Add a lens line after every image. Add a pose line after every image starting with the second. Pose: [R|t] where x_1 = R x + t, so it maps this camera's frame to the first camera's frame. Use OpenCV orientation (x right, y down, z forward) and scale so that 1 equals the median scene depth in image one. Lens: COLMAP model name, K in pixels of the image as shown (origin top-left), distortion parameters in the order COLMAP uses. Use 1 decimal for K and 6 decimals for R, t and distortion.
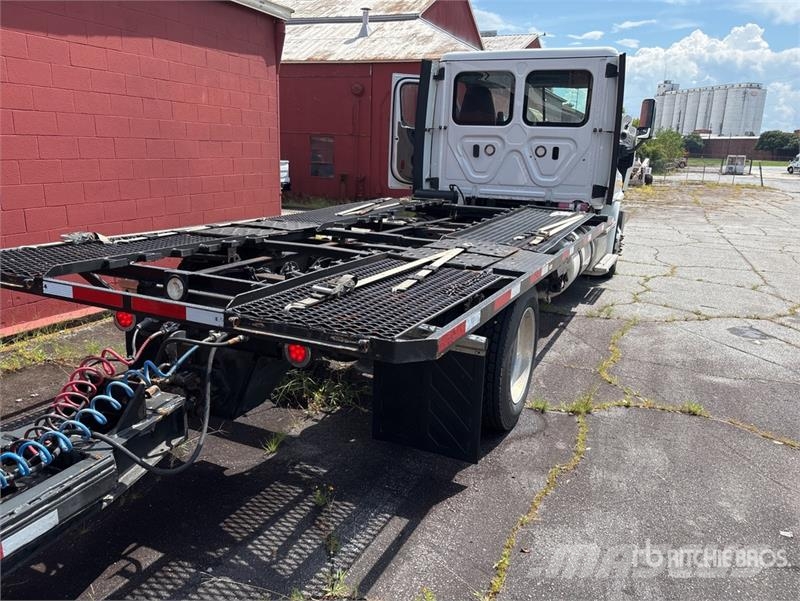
lens RADIAL K [[607.7, 0, 405.7], [0, 607.7, 298.1], [0, 0, 1]] dist [0.010077, 0.002348]
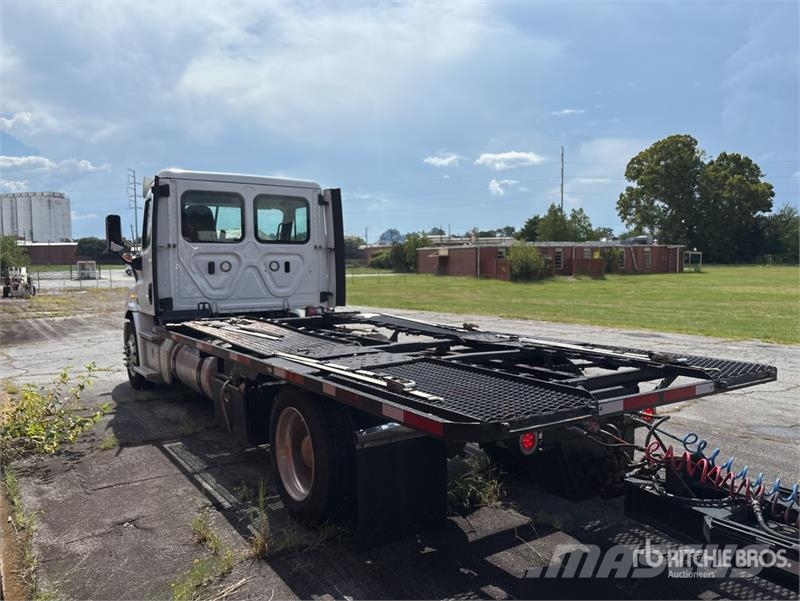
lens RADIAL K [[605.8, 0, 401.5], [0, 605.8, 298.8], [0, 0, 1]] dist [0.044157, -0.047957]
pose [[0.524345, -0.087299, 0.847019, -0.593524], [0.226920, 0.973084, -0.040182, -0.086394], [-0.820713, 0.213274, 0.530041, 0.240159]]
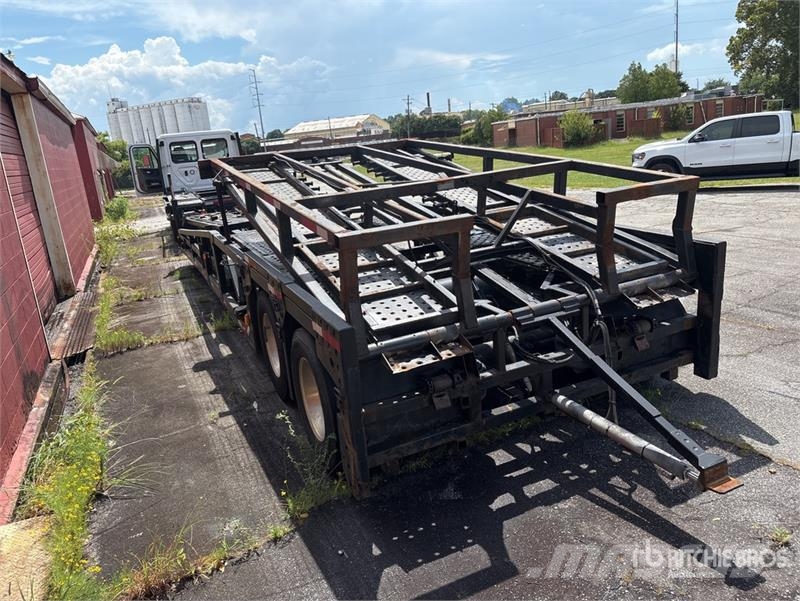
lens RADIAL K [[605.8, 0, 401.5], [0, 605.8, 298.8], [0, 0, 1]] dist [0.044157, -0.047957]
pose [[0.685292, -0.273420, 0.674994, -1.122378], [0.287375, 0.953161, 0.094338, 0.263924], [-0.669172, 0.129327, 0.731768, -1.348073]]
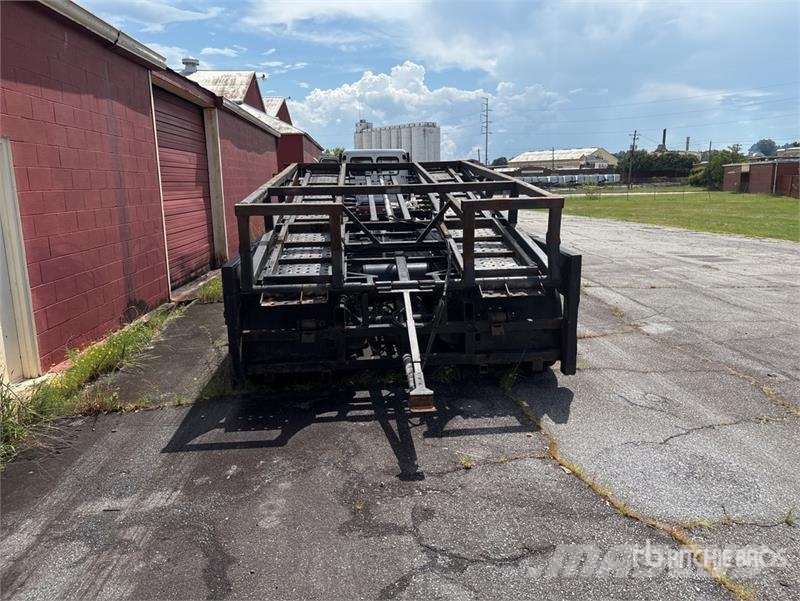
lens RADIAL K [[607.9, 0, 405.8], [0, 607.9, 300.7], [0, 0, 1]] dist [0.022947, 0.000515]
pose [[0.897059, -0.126051, 0.423552, -0.986389], [0.147102, 0.988971, -0.017230, 0.375758], [-0.416709, 0.077761, 0.905708, -1.631460]]
